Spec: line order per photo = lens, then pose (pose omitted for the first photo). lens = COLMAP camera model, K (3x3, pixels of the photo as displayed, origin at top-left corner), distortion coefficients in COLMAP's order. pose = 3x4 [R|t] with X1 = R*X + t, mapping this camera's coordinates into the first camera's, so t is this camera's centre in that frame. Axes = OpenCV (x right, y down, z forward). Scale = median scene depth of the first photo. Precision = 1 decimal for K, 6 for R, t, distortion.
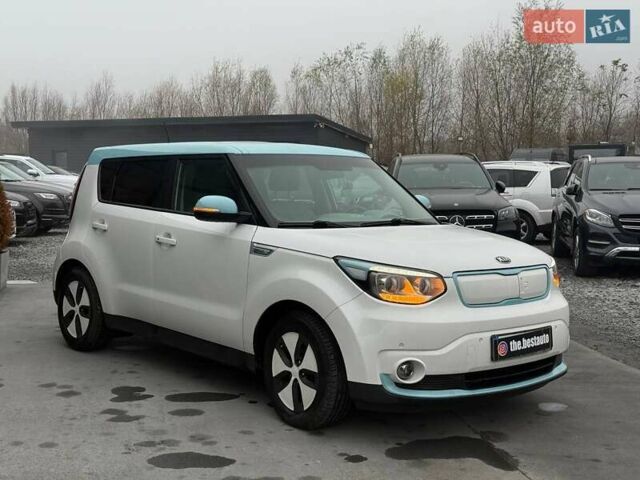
lens RADIAL K [[871.1, 0, 310.7], [0, 871.1, 239.7], [0, 0, 1]] dist [0.135094, -0.089994]
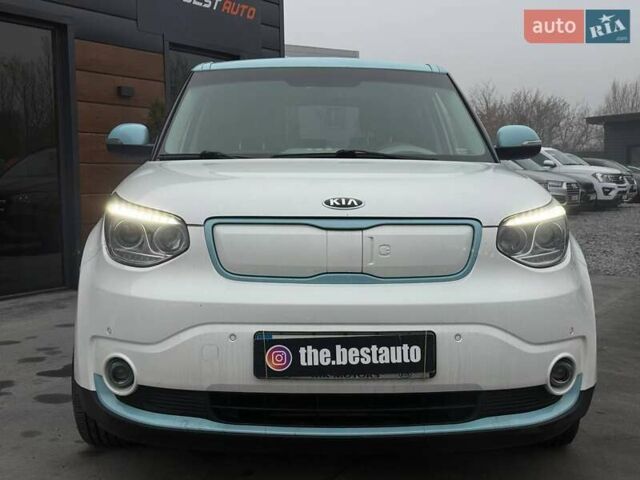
lens RADIAL K [[871.1, 0, 310.7], [0, 871.1, 239.7], [0, 0, 1]] dist [0.135094, -0.089994]
pose [[0.775747, 0.035396, -0.630051, 0.563789], [-0.037273, 0.999253, 0.010245, 0.041998], [0.629943, 0.015536, 0.776486, 0.568997]]
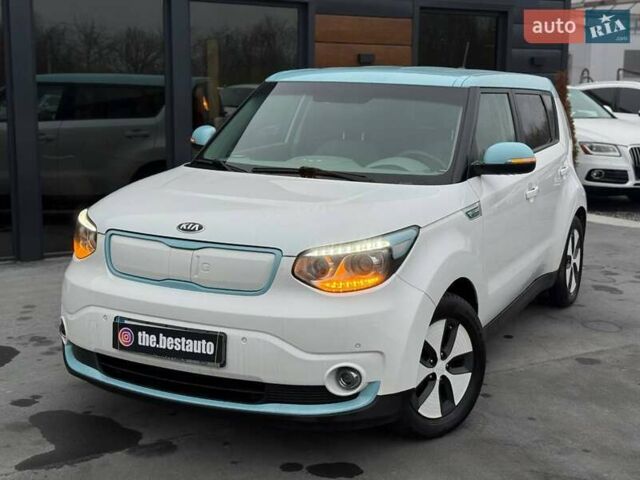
lens RADIAL K [[914.5, 0, 320.0], [0, 914.5, 240.0], [0, 0, 1]] dist [0.165920, -0.083079]
pose [[0.386795, 0.150873, -0.909740, 0.982382], [-0.082870, 0.988221, 0.128655, -0.076250], [0.918435, 0.025627, 0.394742, 0.813037]]
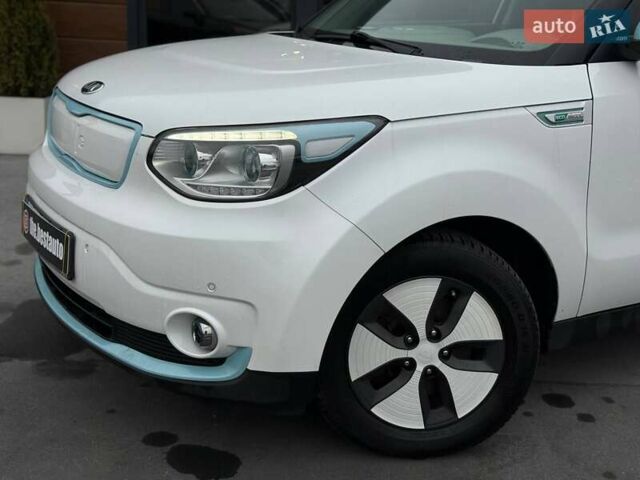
lens RADIAL K [[886.9, 0, 329.6], [0, 886.9, 223.7], [0, 0, 1]] dist [0.122537, -0.061512]
pose [[-0.171105, 0.224588, -0.959314, 0.756510], [-0.122571, 0.961257, 0.246905, -0.051355], [0.977599, 0.159830, -0.136948, 1.256165]]
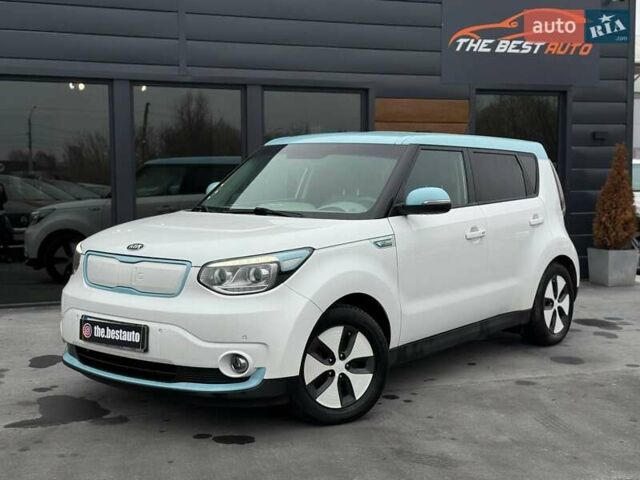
lens RADIAL K [[869.9, 0, 321.5], [0, 869.9, 248.1], [0, 0, 1]] dist [0.128634, 0.000744]
pose [[0.181773, 0.072157, -0.980689, 1.217765], [-0.075504, 0.995384, 0.059243, -0.048727], [0.980437, 0.063277, 0.186383, 1.042107]]
